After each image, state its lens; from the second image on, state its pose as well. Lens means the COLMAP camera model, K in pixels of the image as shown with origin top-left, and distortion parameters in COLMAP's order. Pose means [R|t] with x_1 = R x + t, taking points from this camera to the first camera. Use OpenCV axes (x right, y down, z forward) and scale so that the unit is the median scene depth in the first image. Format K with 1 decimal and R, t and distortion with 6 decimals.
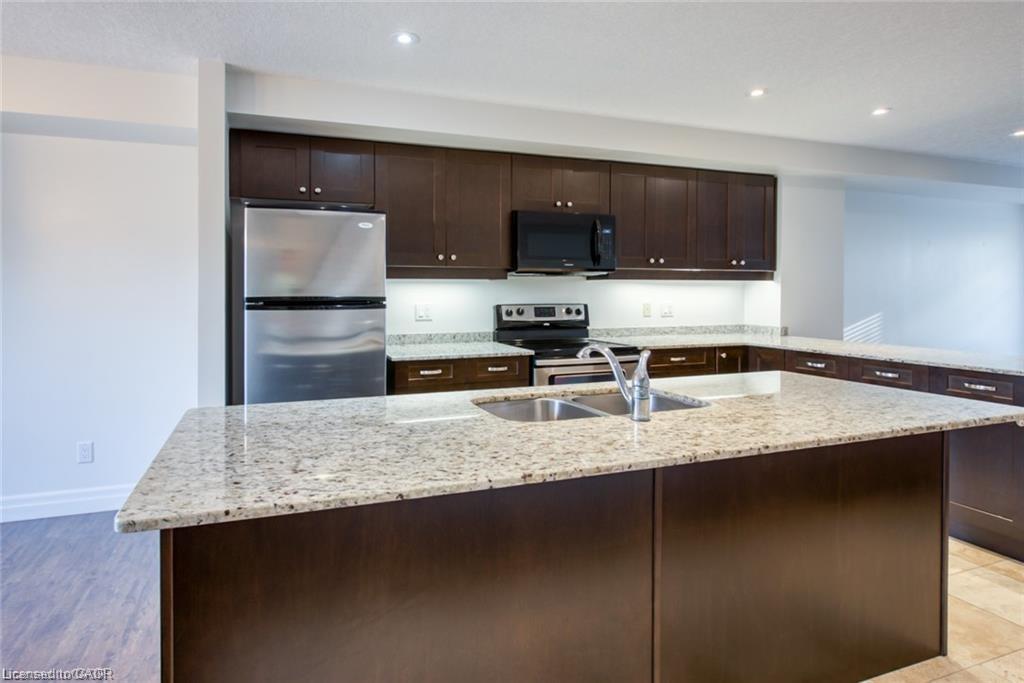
lens RADIAL K [[538.3, 0, 470.1], [0, 538.3, 303.5], [0, 0, 1]] dist [-0.001048, -0.001600]
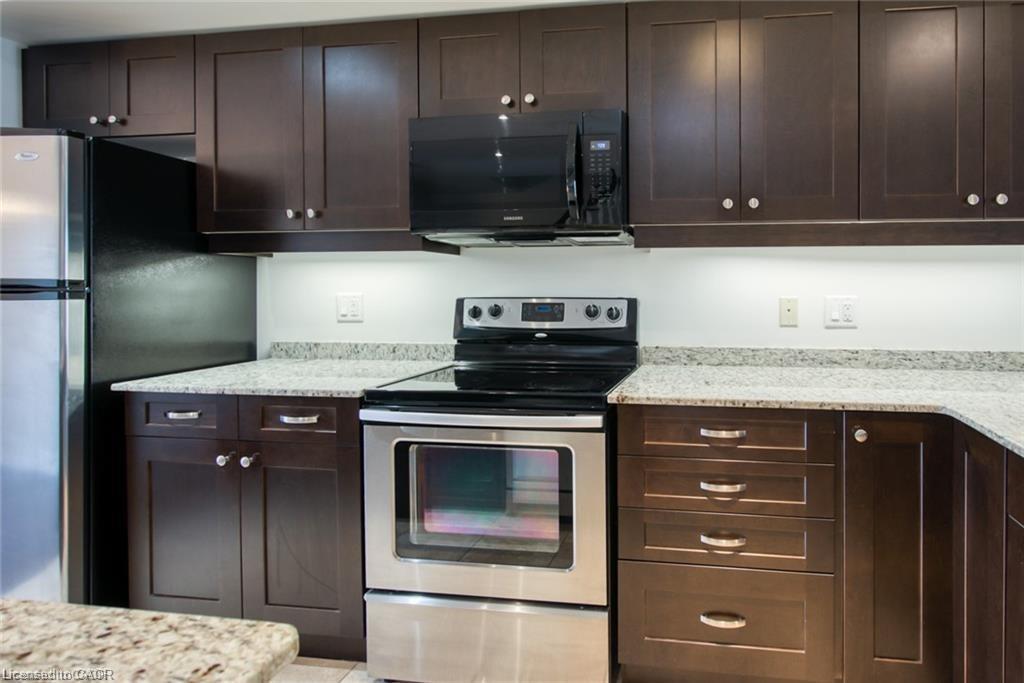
lens RADIAL K [[545.7, 0, 650.4], [0, 545.7, 300.7], [0, 0, 1]] dist [-0.000532, -0.003693]
pose [[0.896912, 0.011423, -0.442061, 0.500580], [-0.011512, 0.999931, 0.002482, 0.001740], [0.442059, 0.002863, 0.896982, 0.579931]]
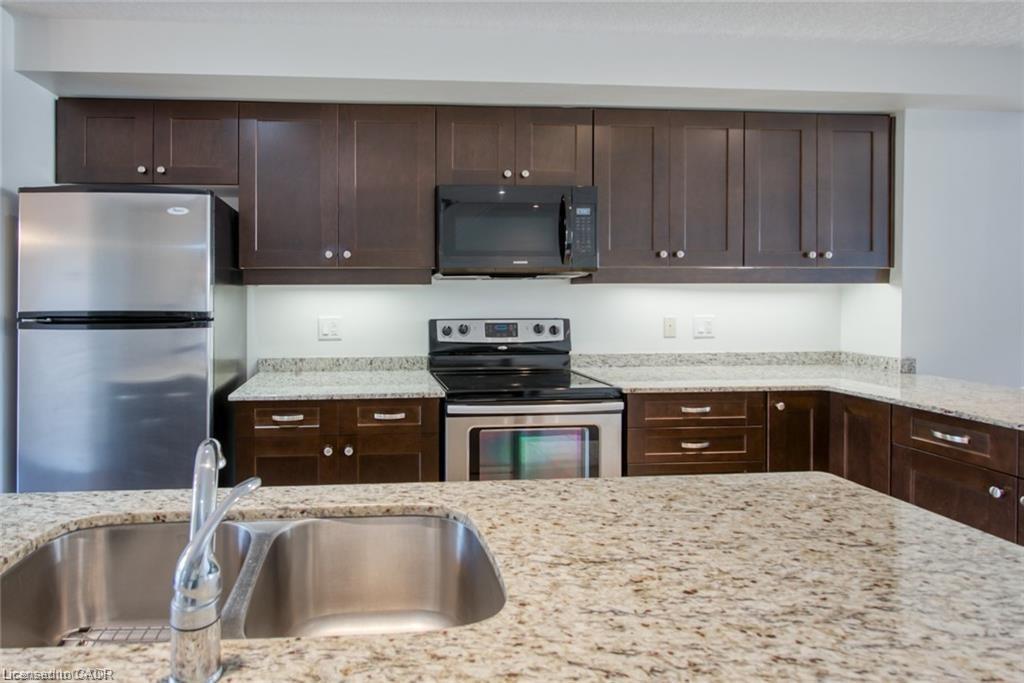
lens RADIAL K [[551.0, 0, 416.7], [0, 551.0, 310.5], [0, 0, 1]] dist [0.000513, -0.007107]
pose [[0.968010, 0.006348, -0.250831, 0.222492], [-0.004554, 0.999960, 0.007731, -0.015780], [0.250870, -0.006341, 0.968000, 0.282190]]
